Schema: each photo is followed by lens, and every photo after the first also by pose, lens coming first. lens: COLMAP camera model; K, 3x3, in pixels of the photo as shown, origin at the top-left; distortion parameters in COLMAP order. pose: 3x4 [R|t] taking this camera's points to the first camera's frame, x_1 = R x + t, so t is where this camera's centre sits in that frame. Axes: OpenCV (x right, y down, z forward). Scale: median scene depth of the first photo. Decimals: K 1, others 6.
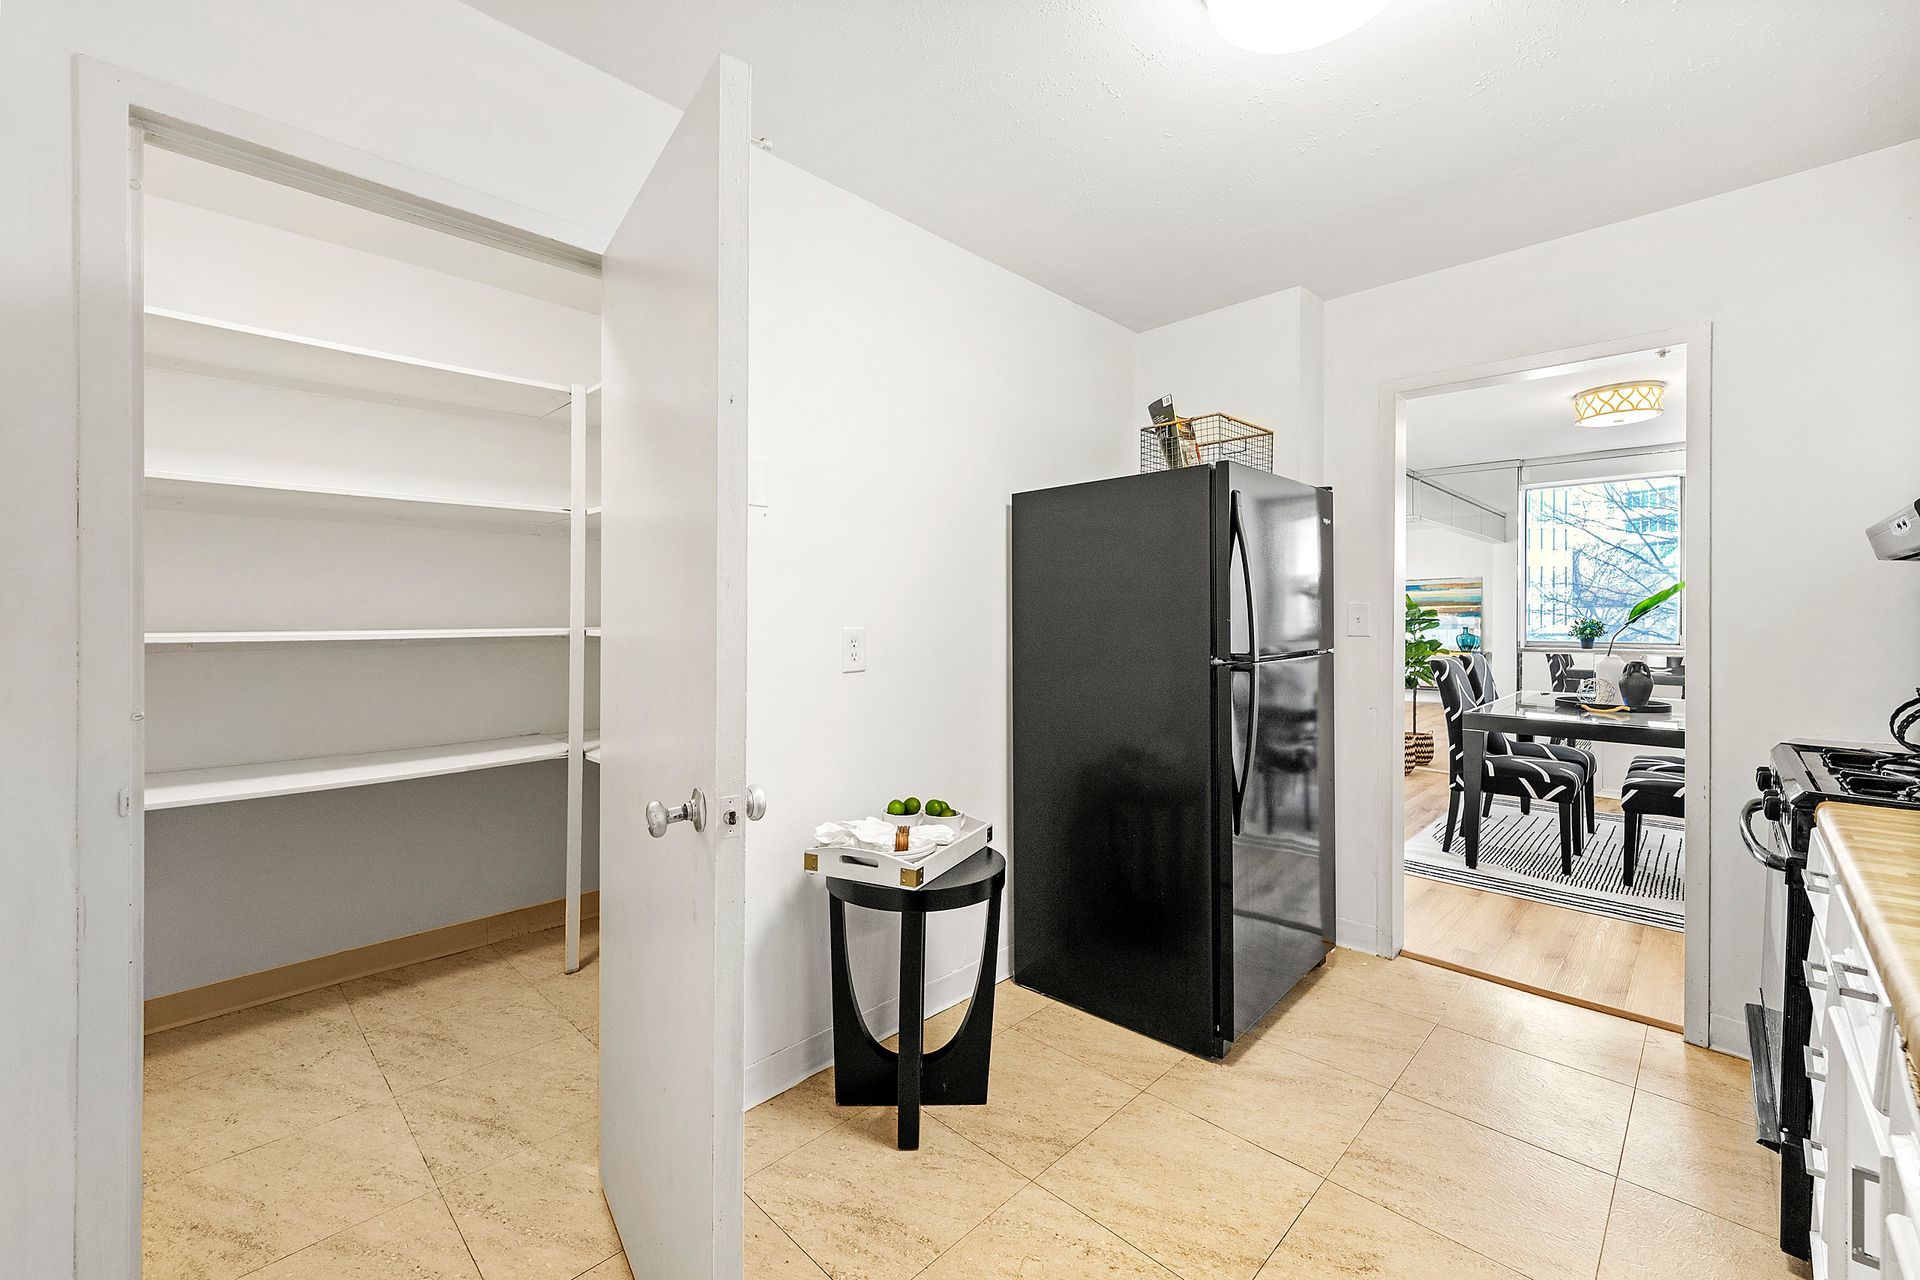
lens RADIAL K [[786.4, 0, 959.3], [0, 786.4, 626.9], [0, 0, 1]] dist [-0.003329, 0.000404]
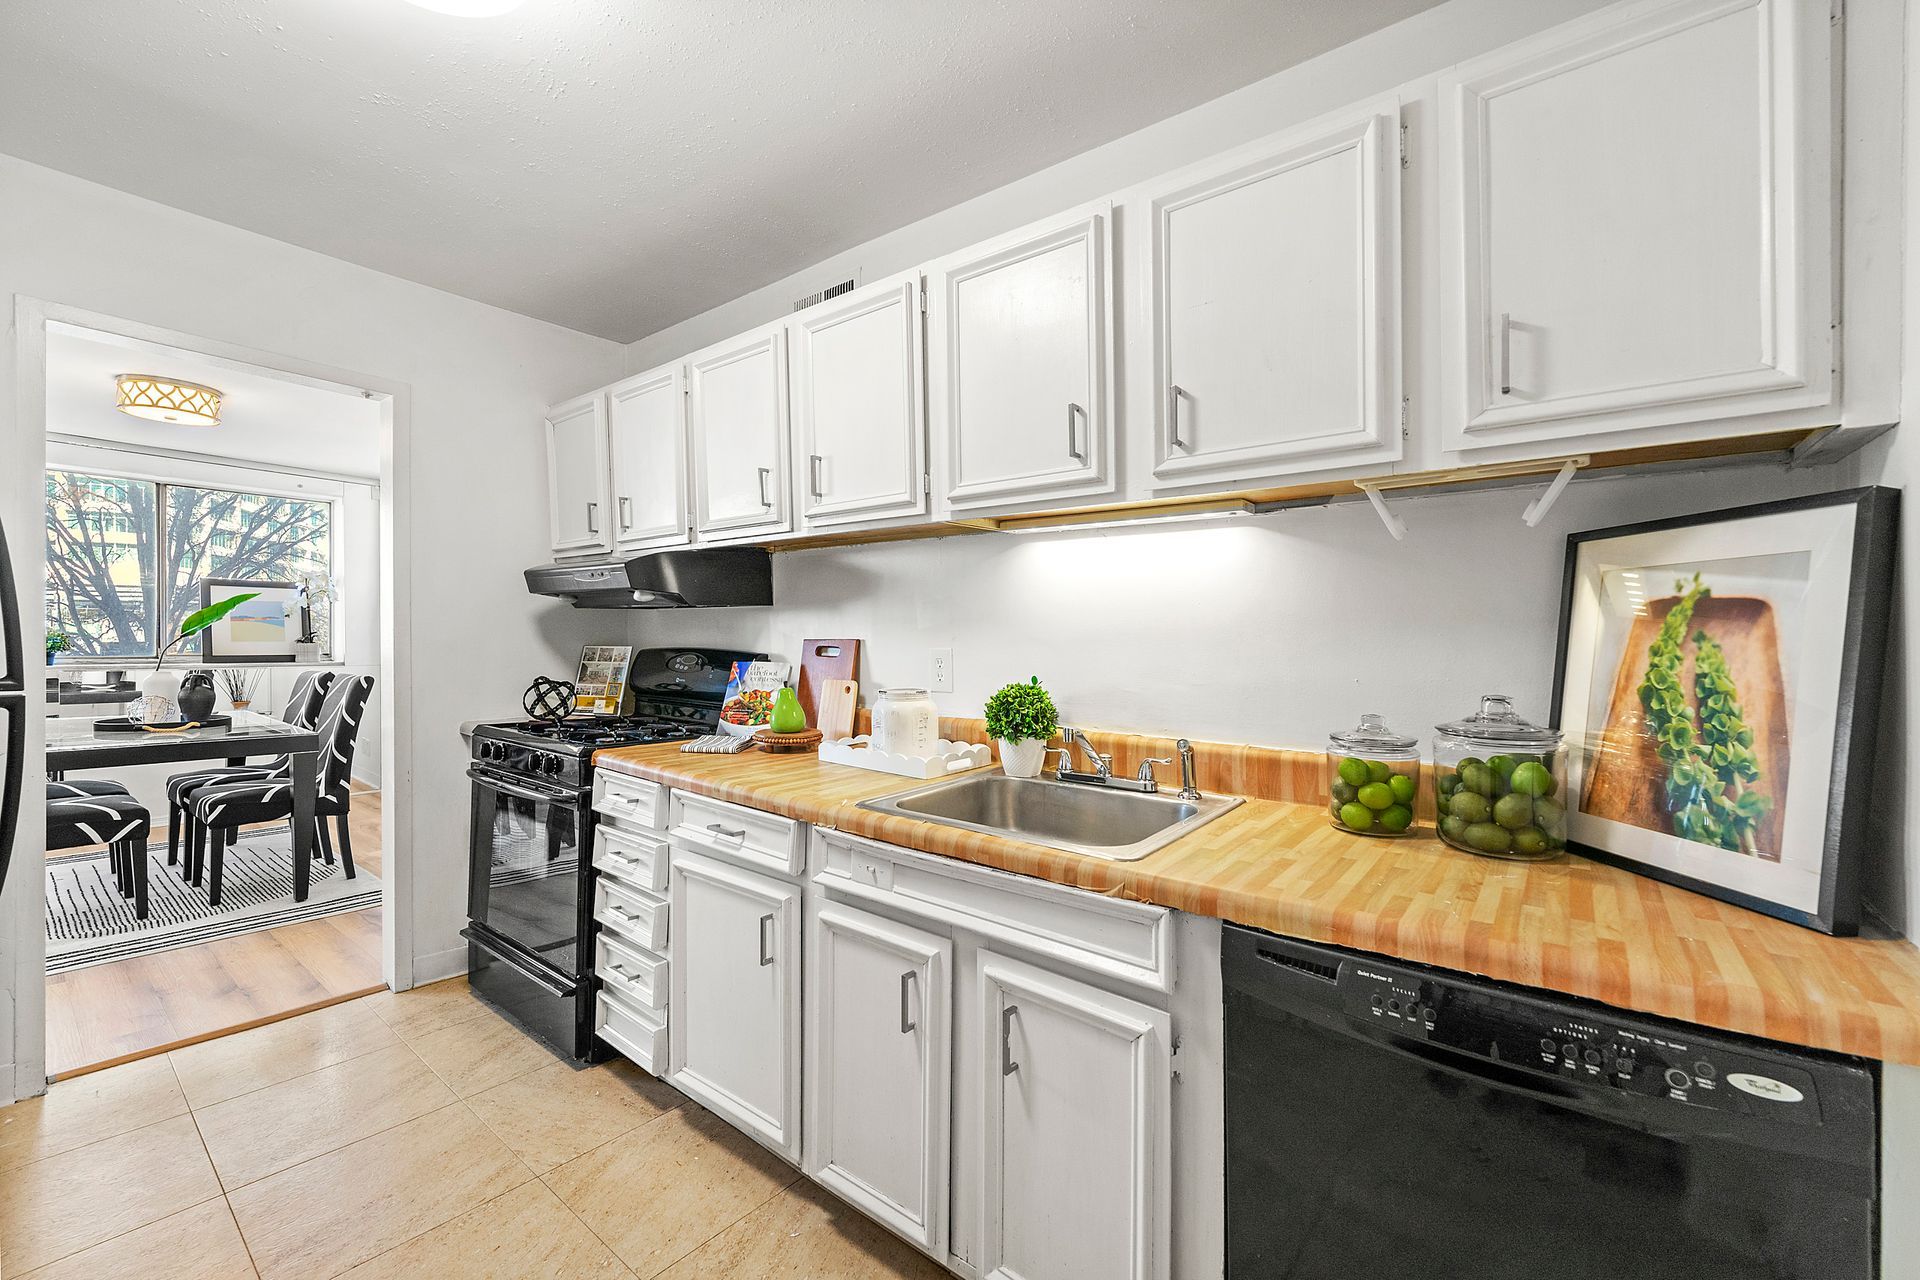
lens RADIAL K [[786.4, 0, 962.3], [0, 786.4, 643.2], [0, 0, 1]] dist [-0.003329, 0.000404]
pose [[-0.098685, -0.008184, 0.995085, -0.210535], [0.001881, 0.999963, 0.008410, -0.001312], [-0.995117, 0.002702, -0.098666, 0.178610]]
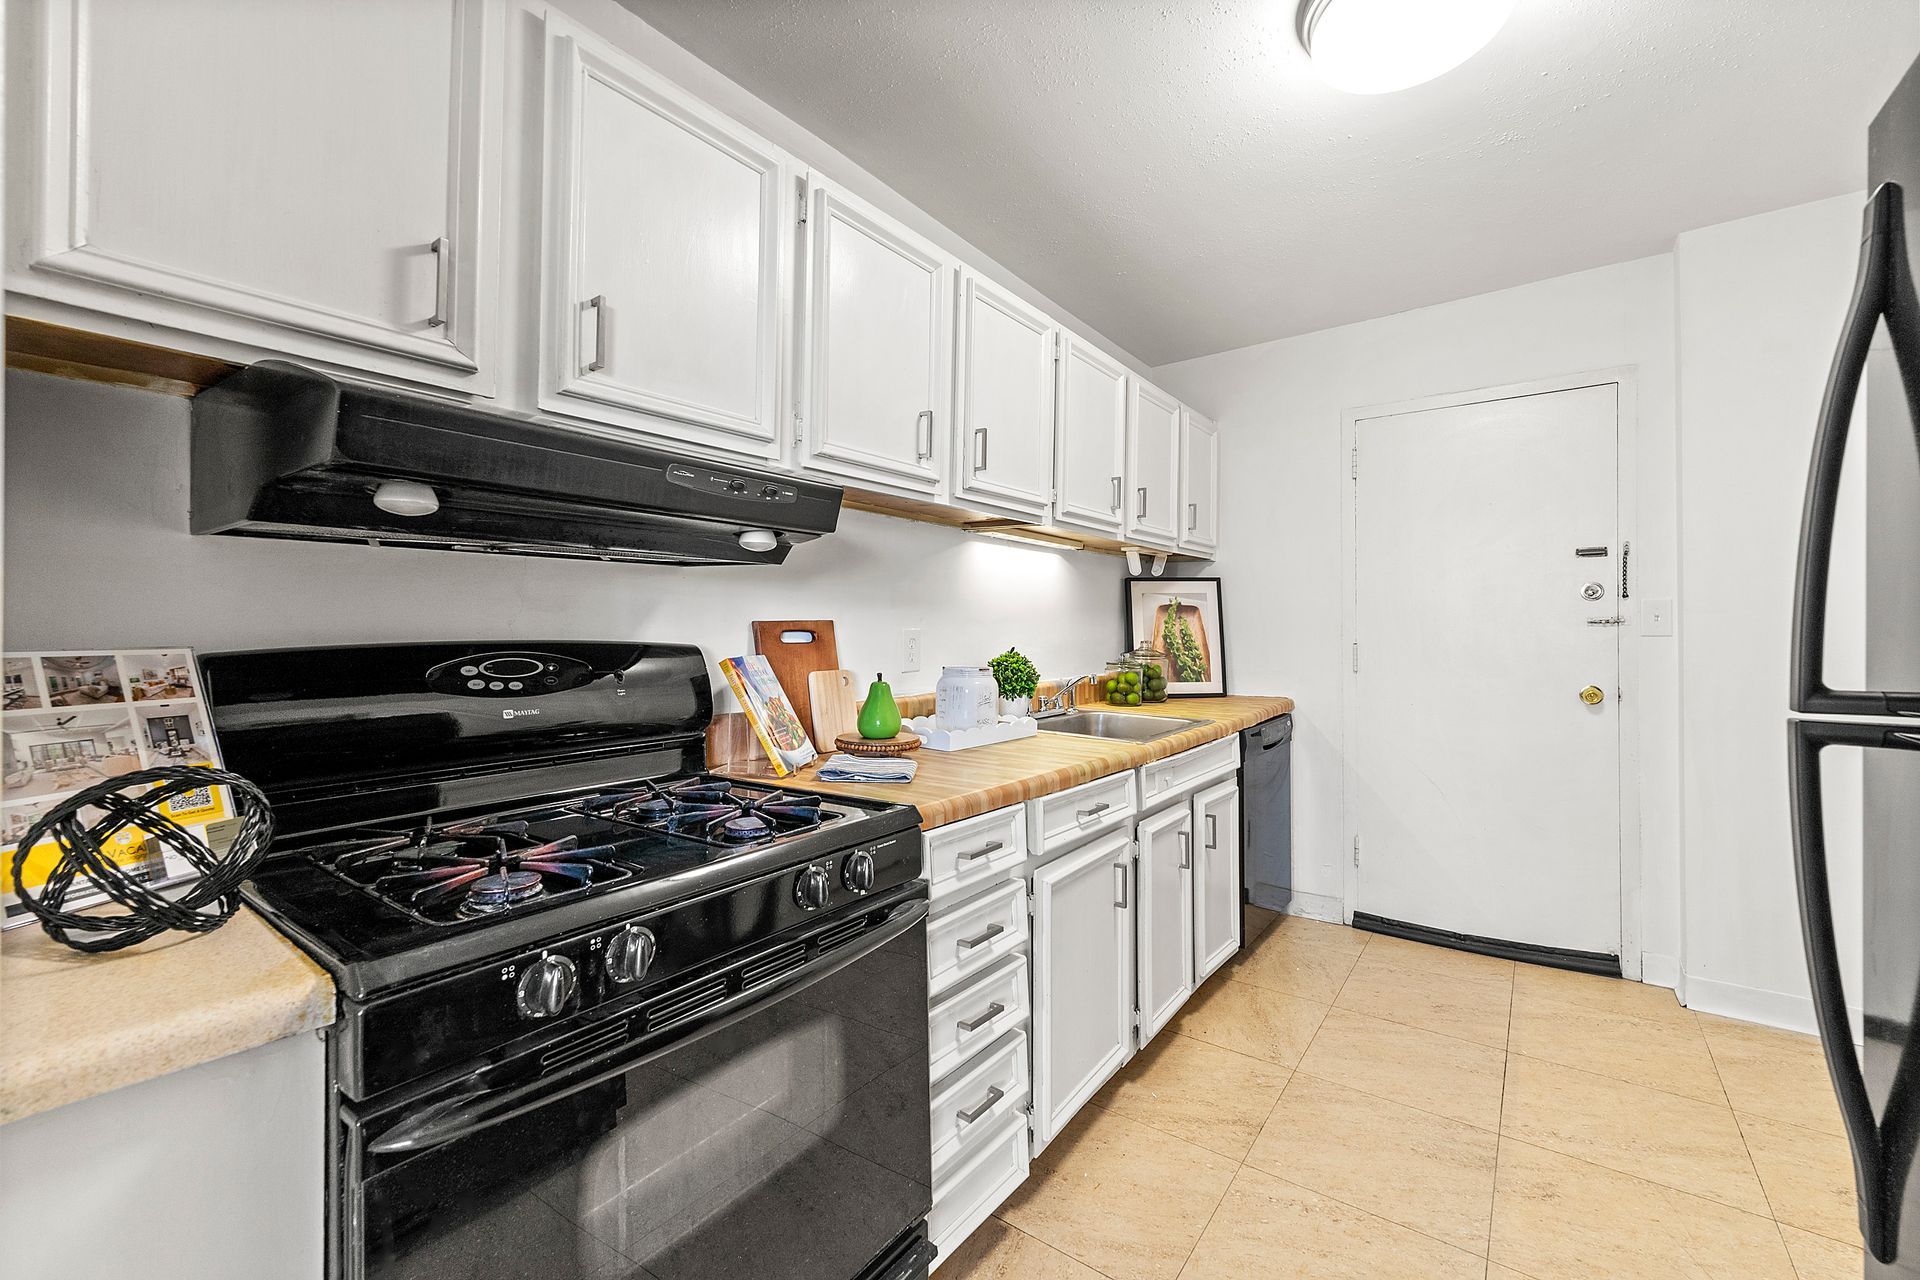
lens RADIAL K [[786.4, 0, 954.0], [0, 786.4, 624.1], [0, 0, 1]] dist [-0.003329, 0.000404]
pose [[-0.988486, -0.010354, -0.150955, 0.529501], [-0.012012, 0.999877, 0.010078, 0.001167], [0.150833, 0.011776, -0.988489, 0.806747]]
